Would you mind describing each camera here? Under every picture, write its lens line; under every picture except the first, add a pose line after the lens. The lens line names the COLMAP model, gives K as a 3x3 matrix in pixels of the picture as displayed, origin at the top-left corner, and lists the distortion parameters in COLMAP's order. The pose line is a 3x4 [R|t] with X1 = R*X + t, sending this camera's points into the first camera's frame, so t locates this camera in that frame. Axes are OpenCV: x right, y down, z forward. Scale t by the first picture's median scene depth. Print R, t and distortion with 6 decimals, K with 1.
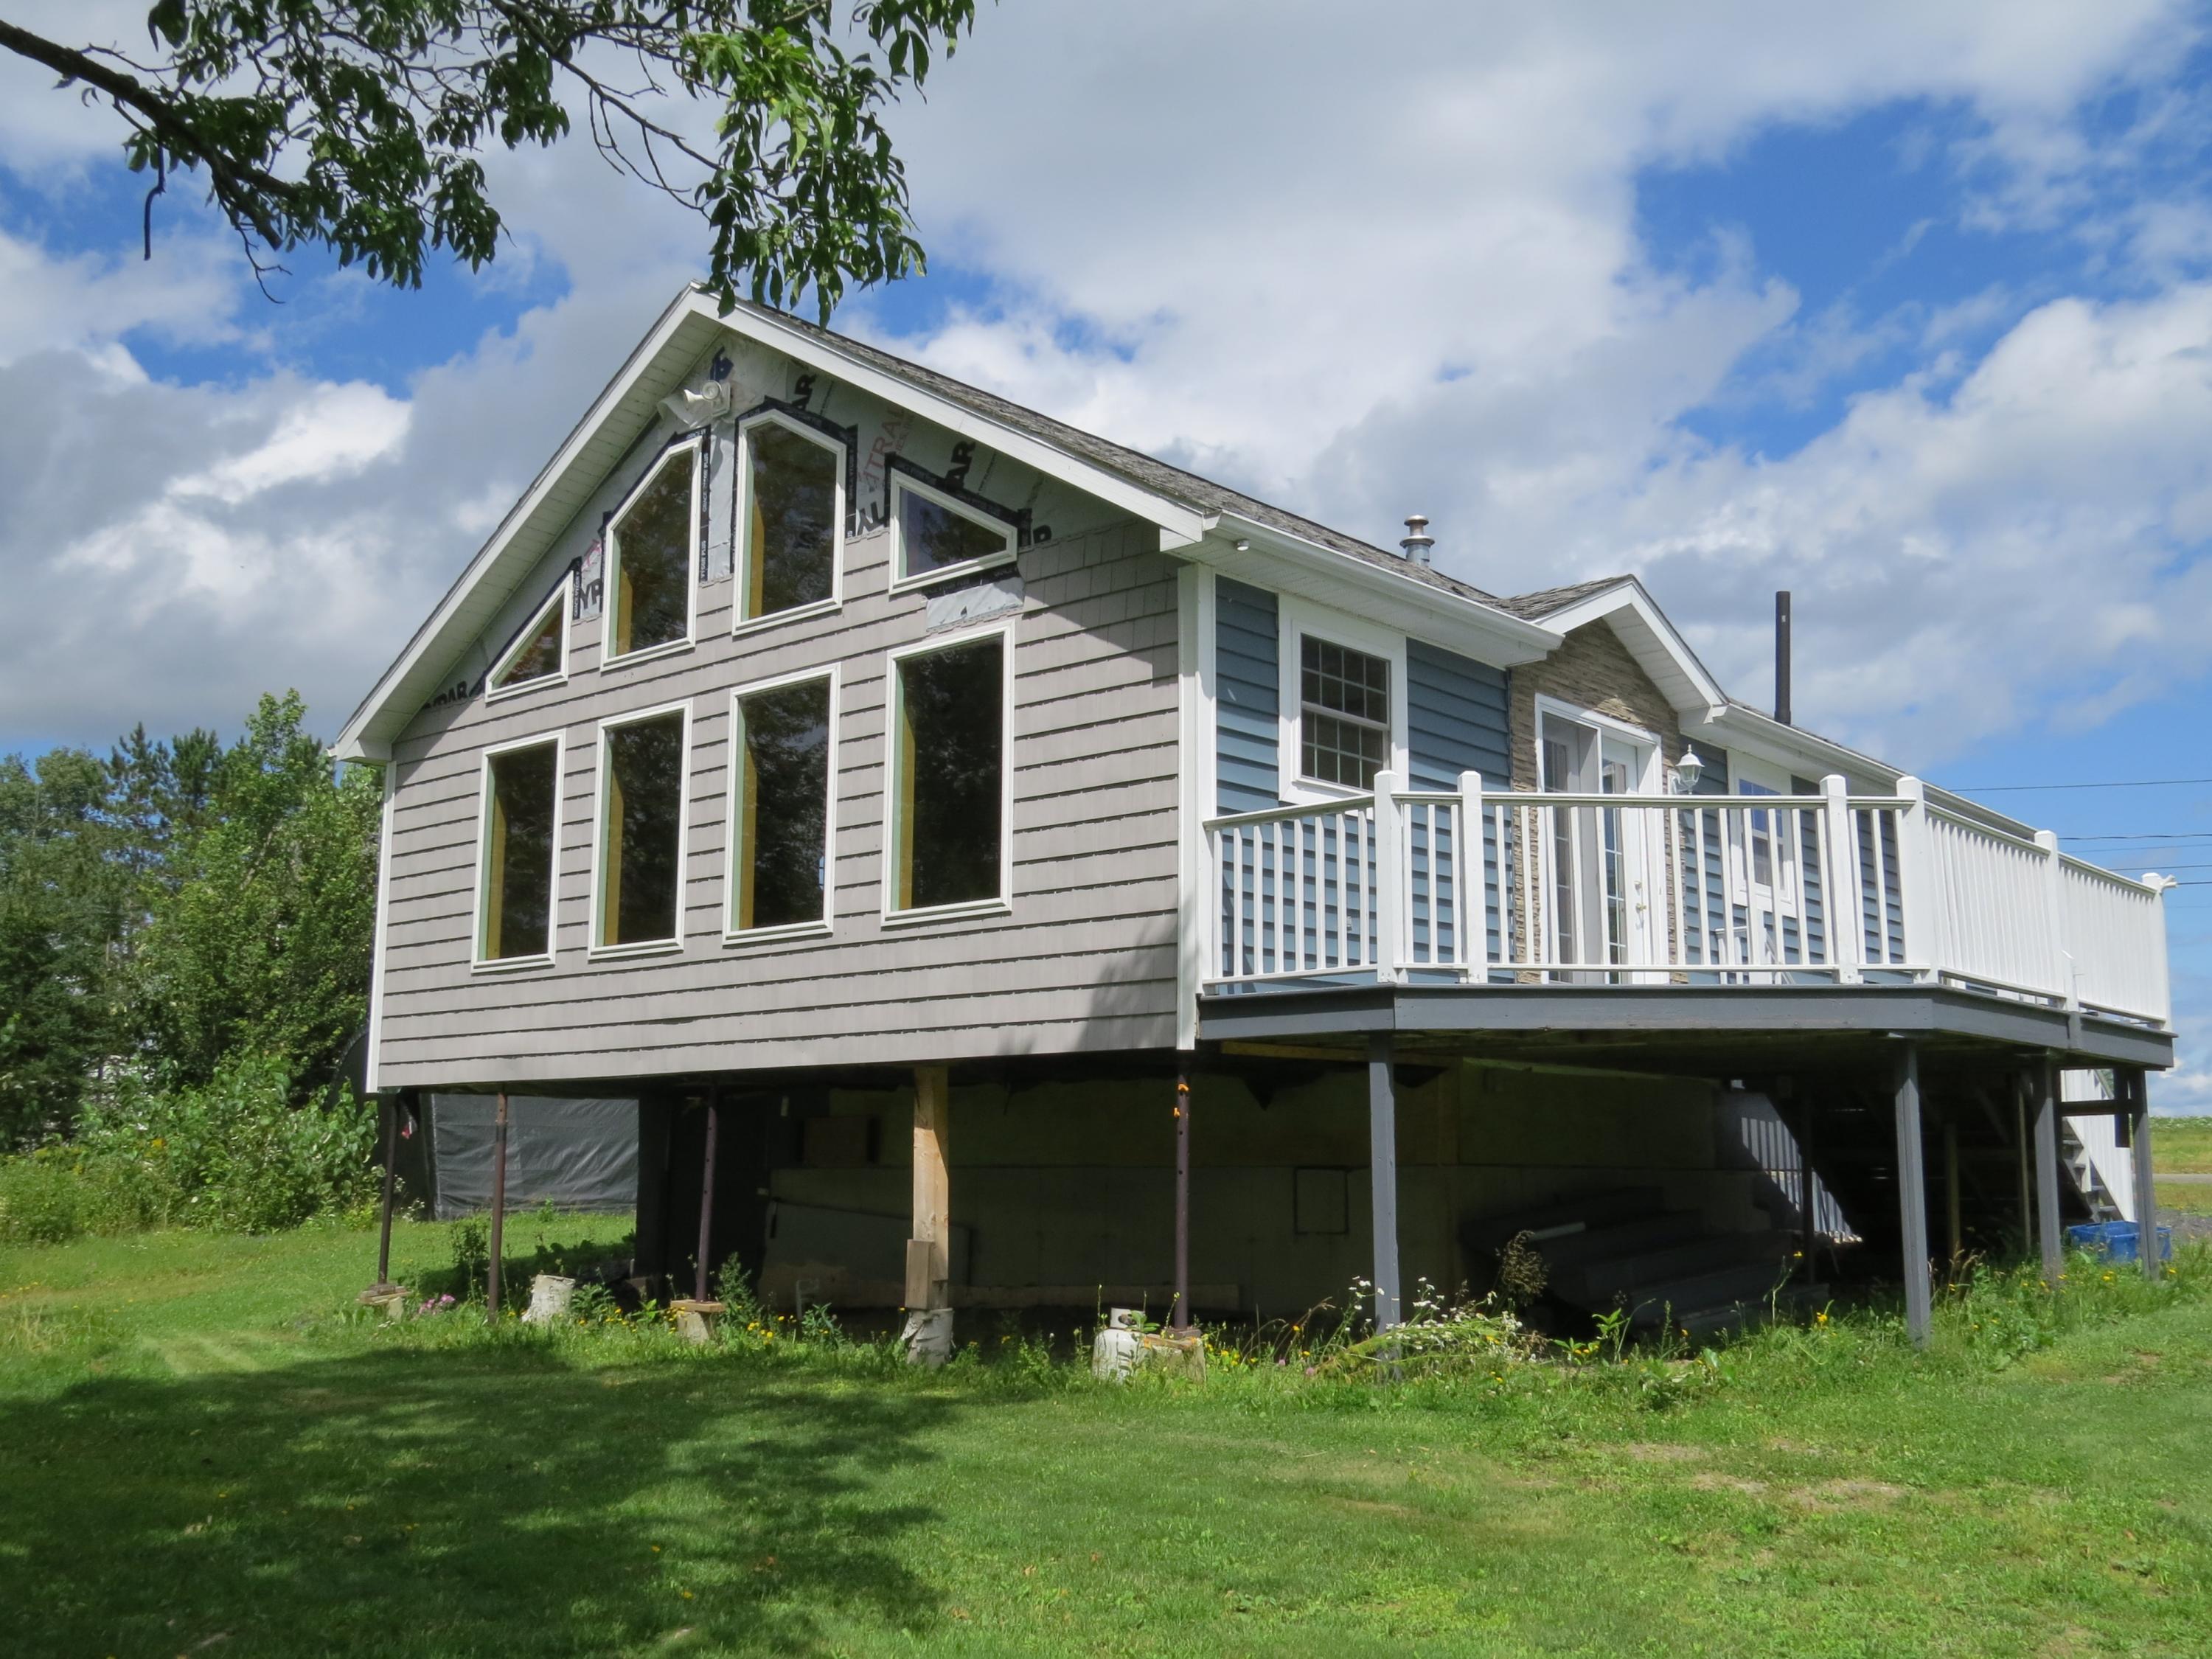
lens RADIAL K [[2053.5, 0, 1106.0], [0, 2053.5, 829.5], [0, 0, 1]] dist [-0.010069, -0.001365]
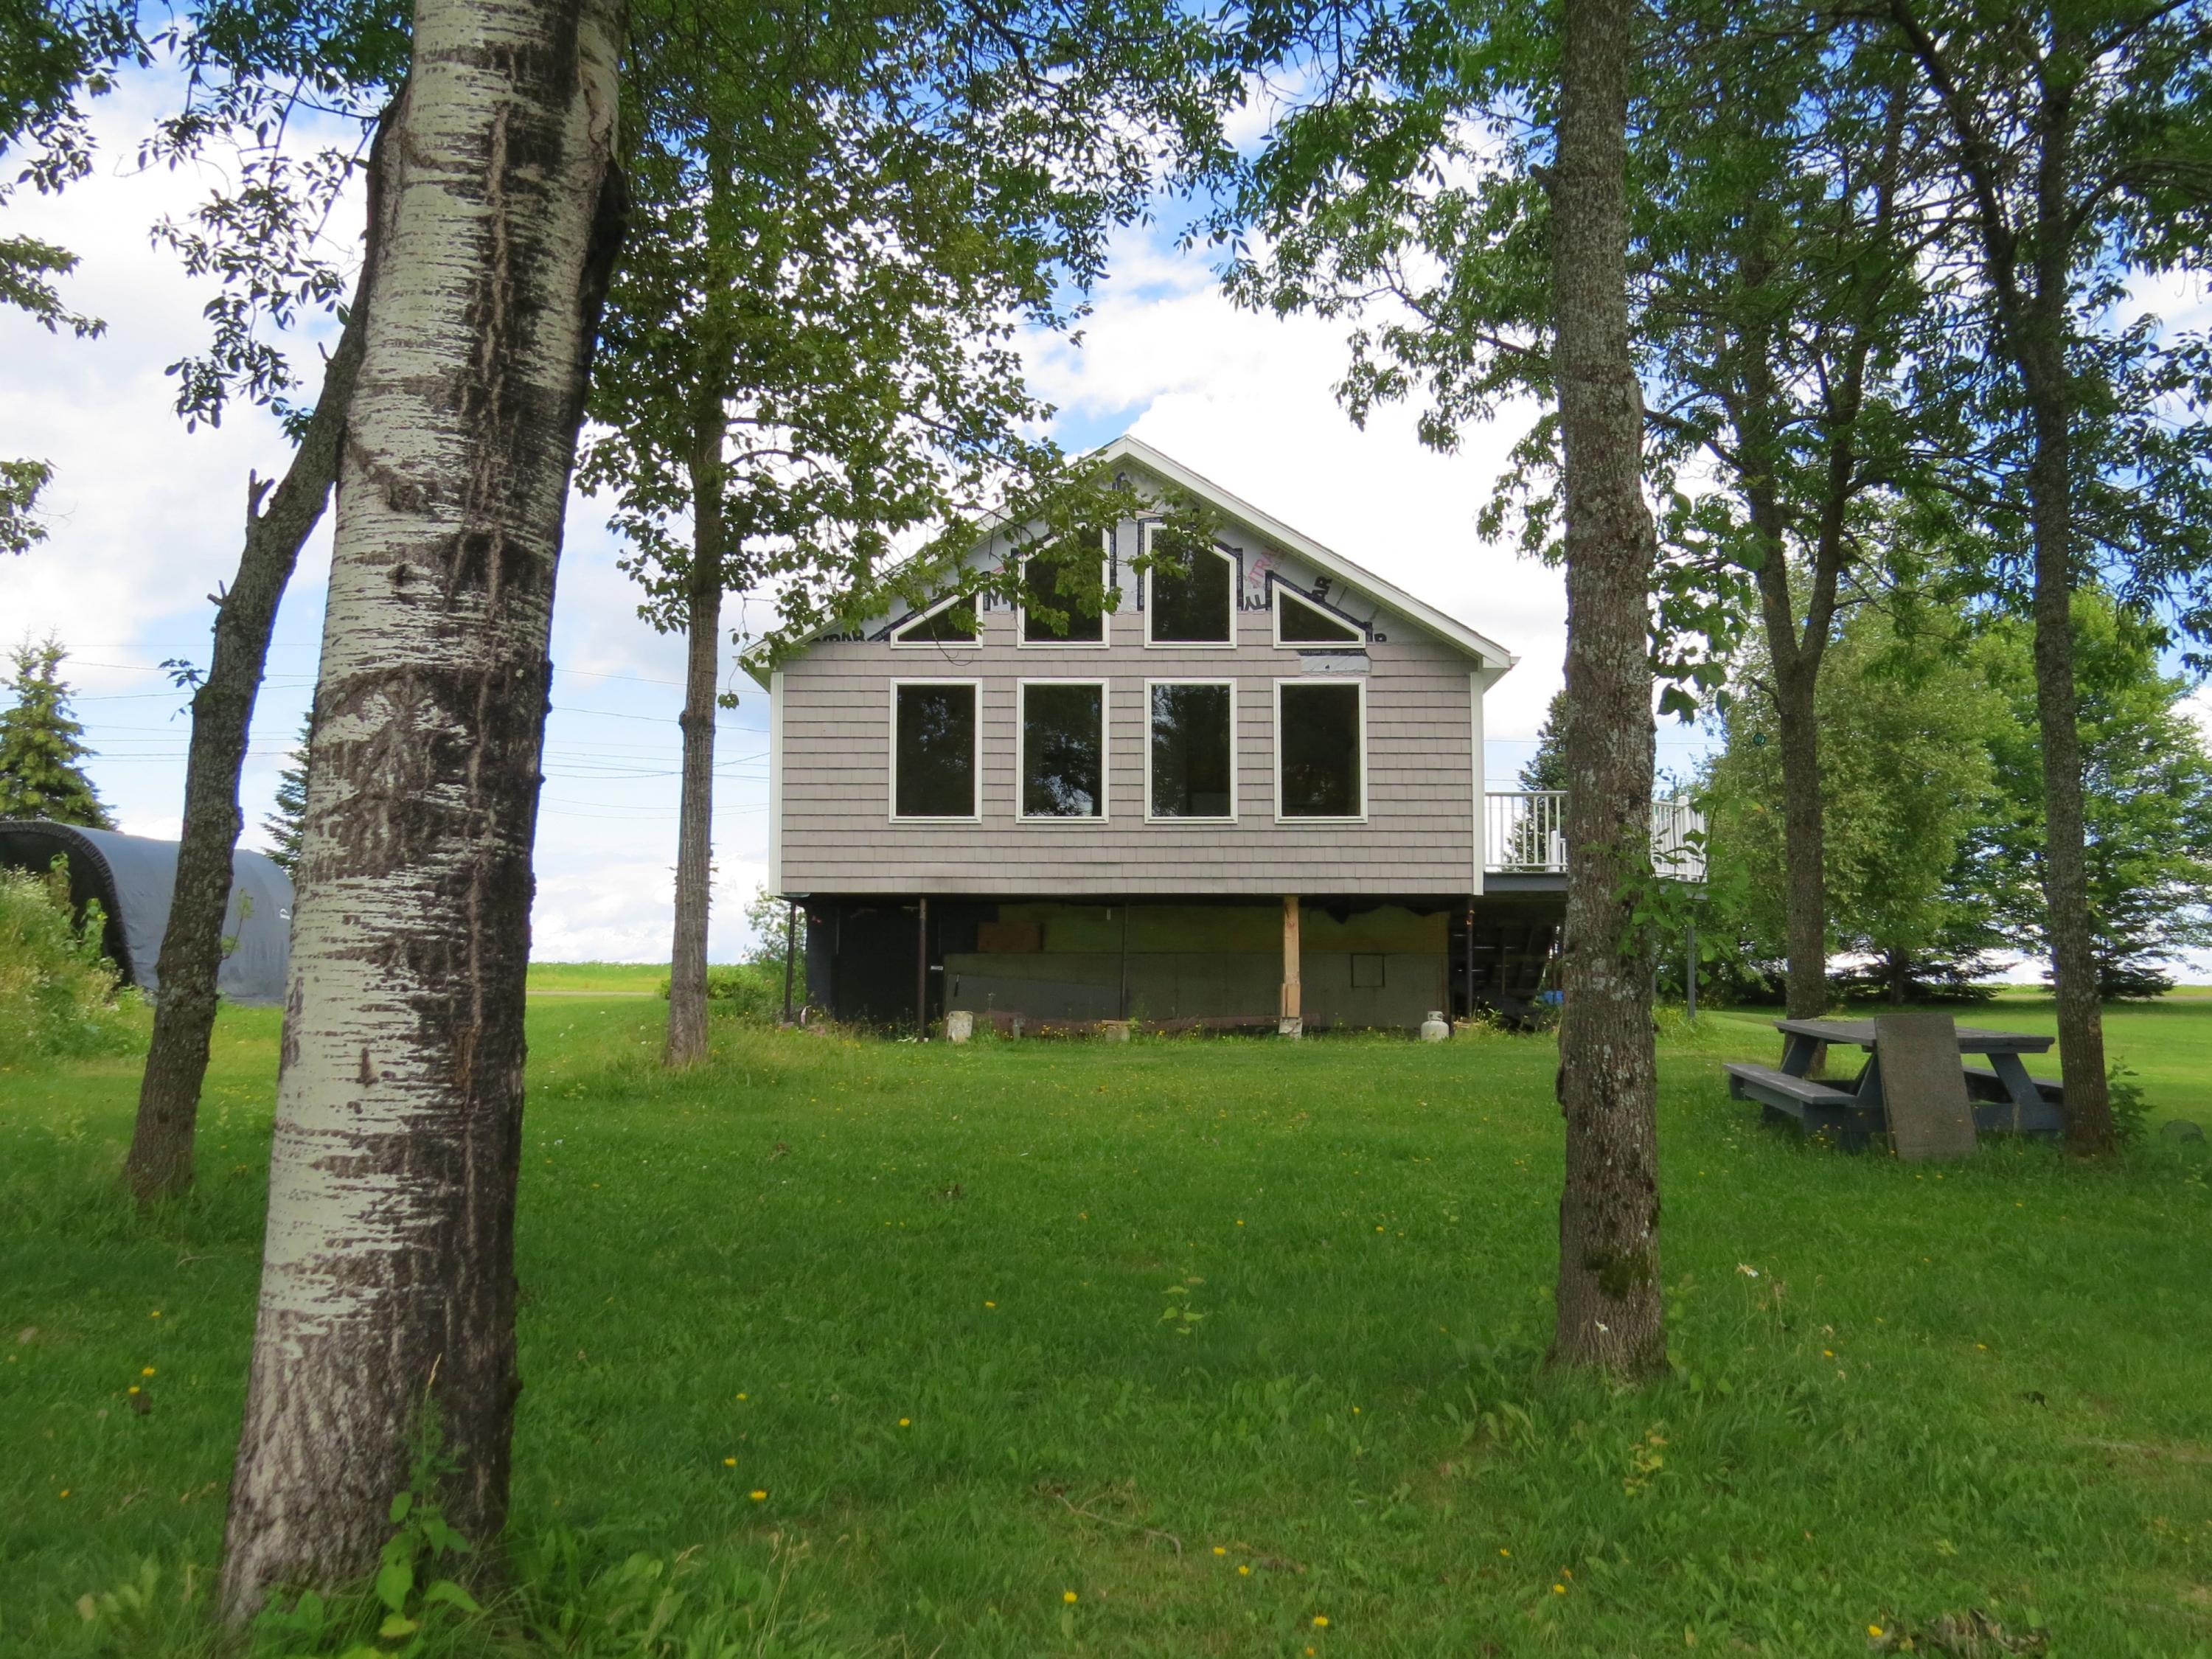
lens RADIAL K [[2053.5, 0, 1106.0], [0, 2053.5, 829.5], [0, 0, 1]] dist [-0.010069, -0.001365]
pose [[0.770966, 0.062504, 0.633802, -1.394927], [-0.108800, 0.993469, 0.034373, 0.003377], [-0.627514, -0.095458, 0.772732, -0.377562]]
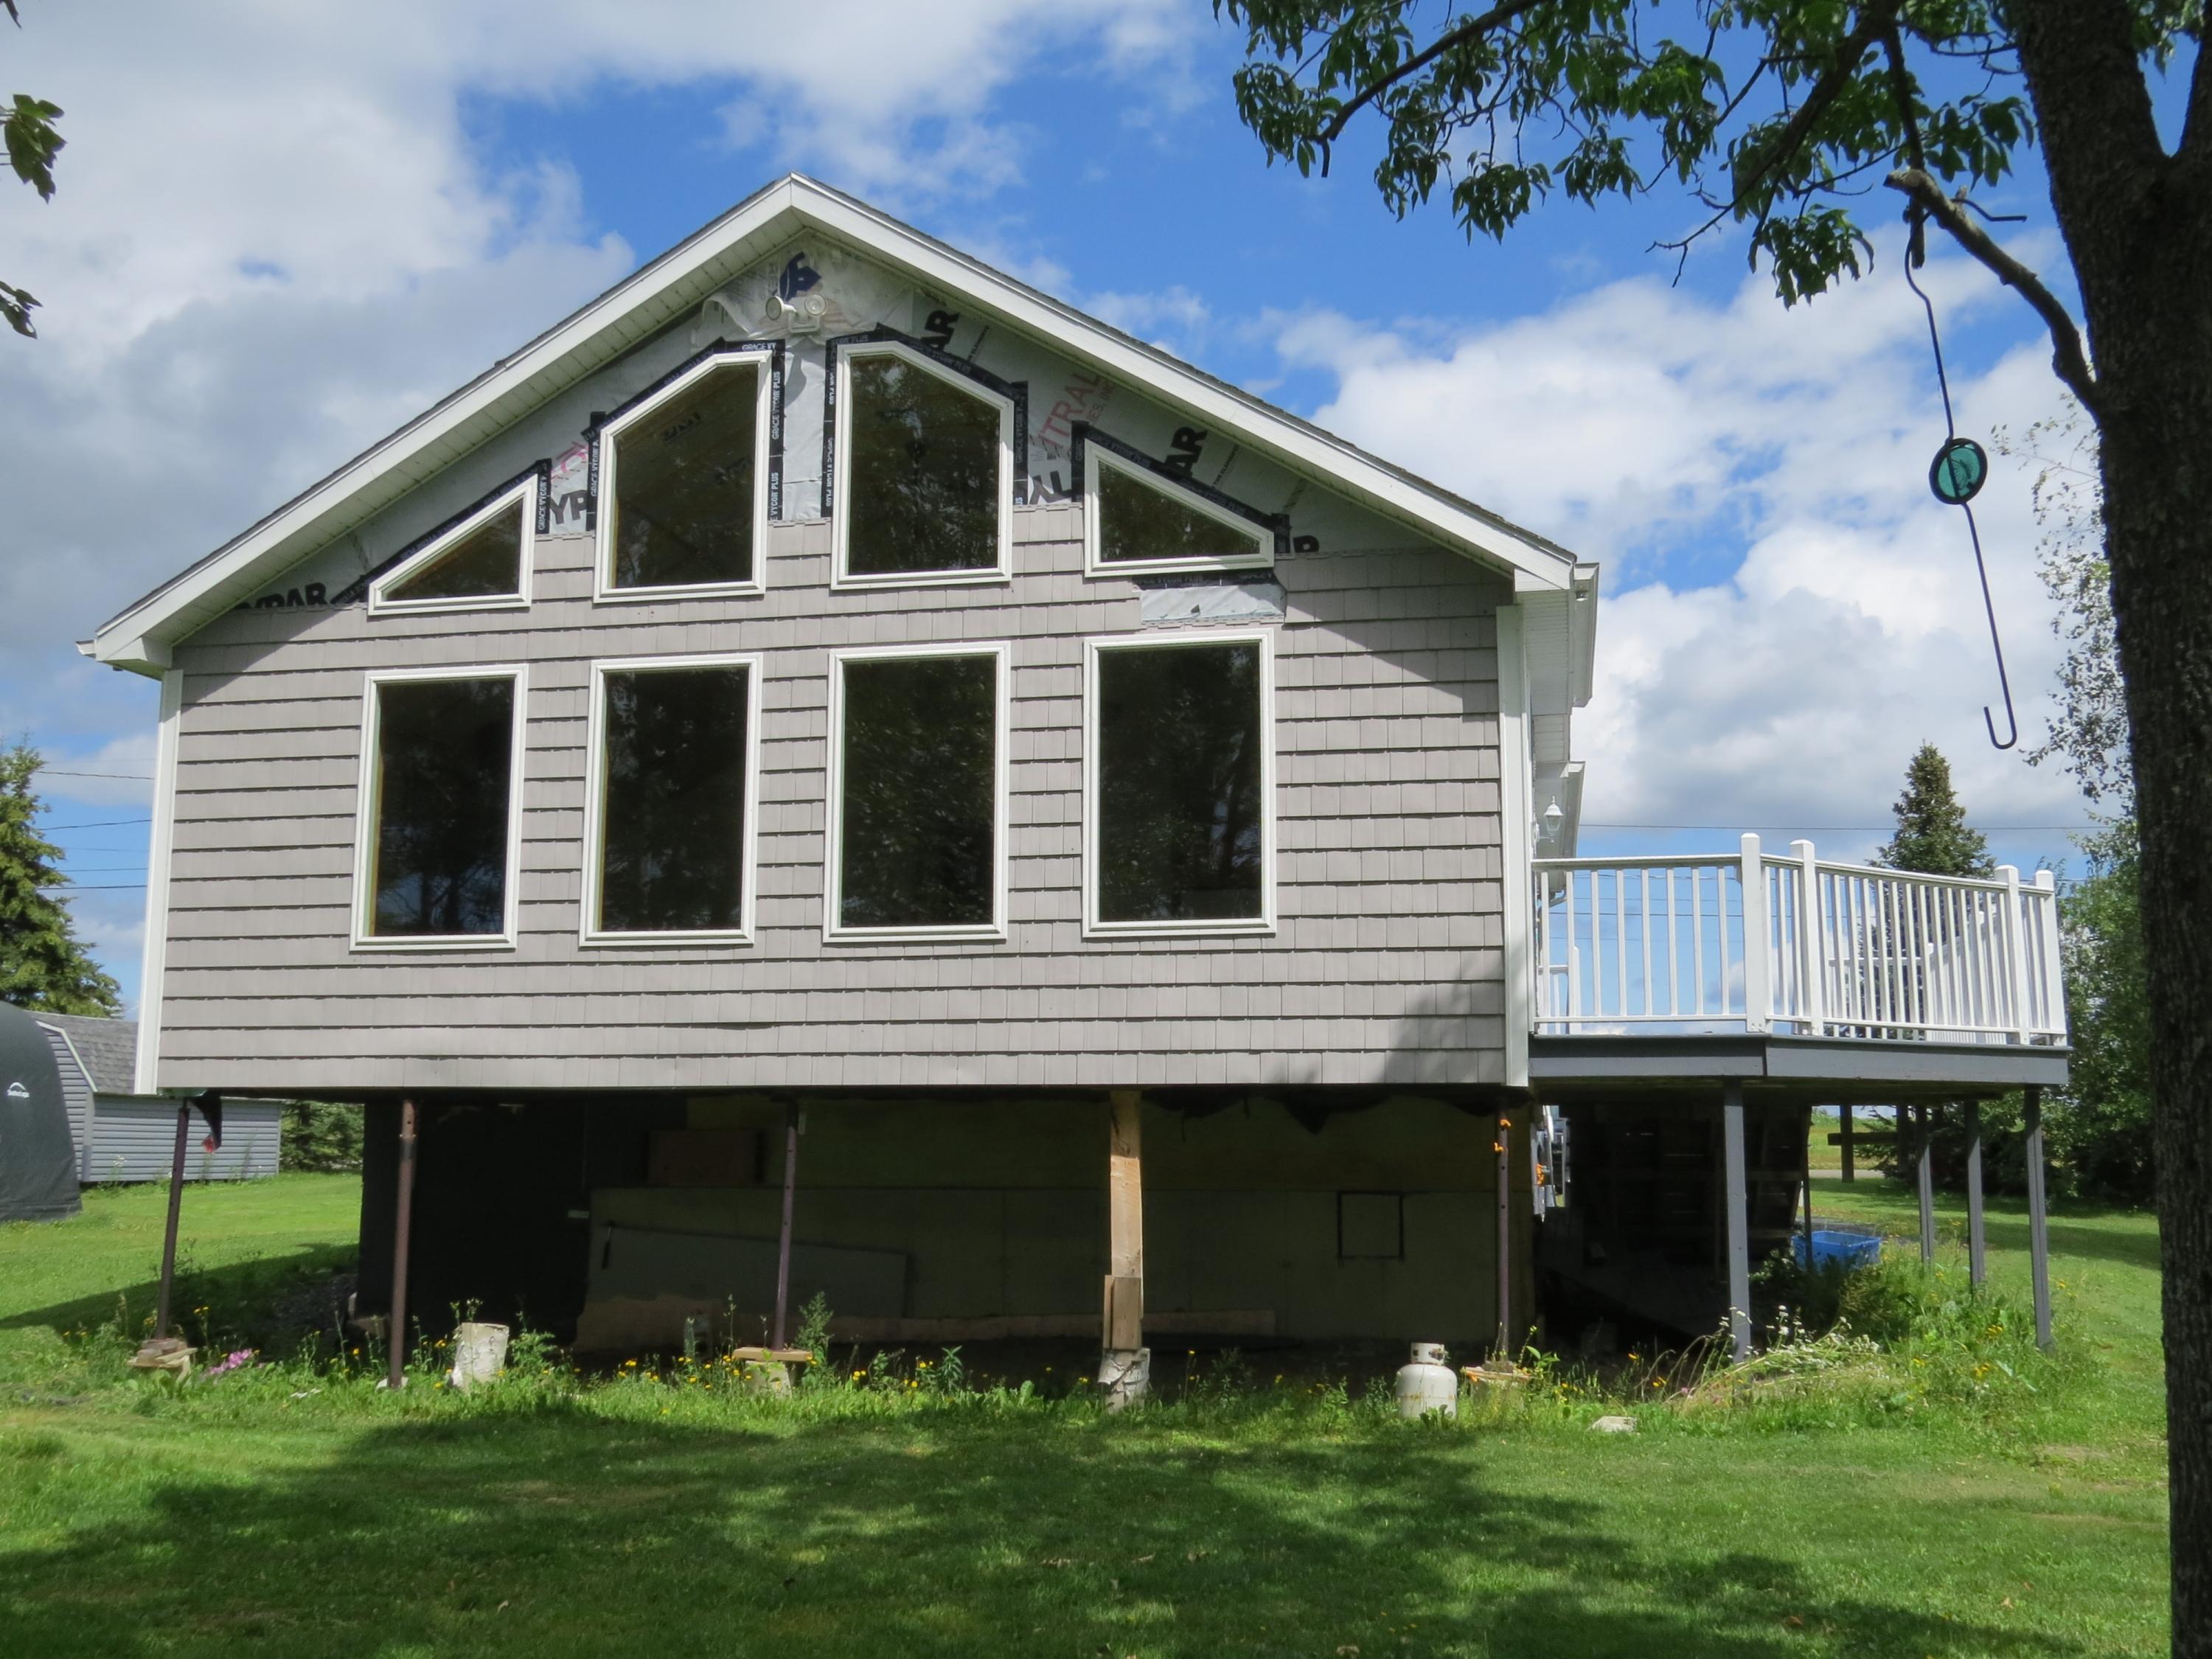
lens RADIAL K [[2158.8, 0, 1106.0], [0, 2158.8, 829.5], [0, 0, 1]] dist [-0.010890, -0.008085]
pose [[0.871821, 0.075766, 0.483930, -0.549844], [-0.083564, 0.996487, -0.005469, 0.003068], [-0.482644, -0.035671, 0.875090, 0.141598]]
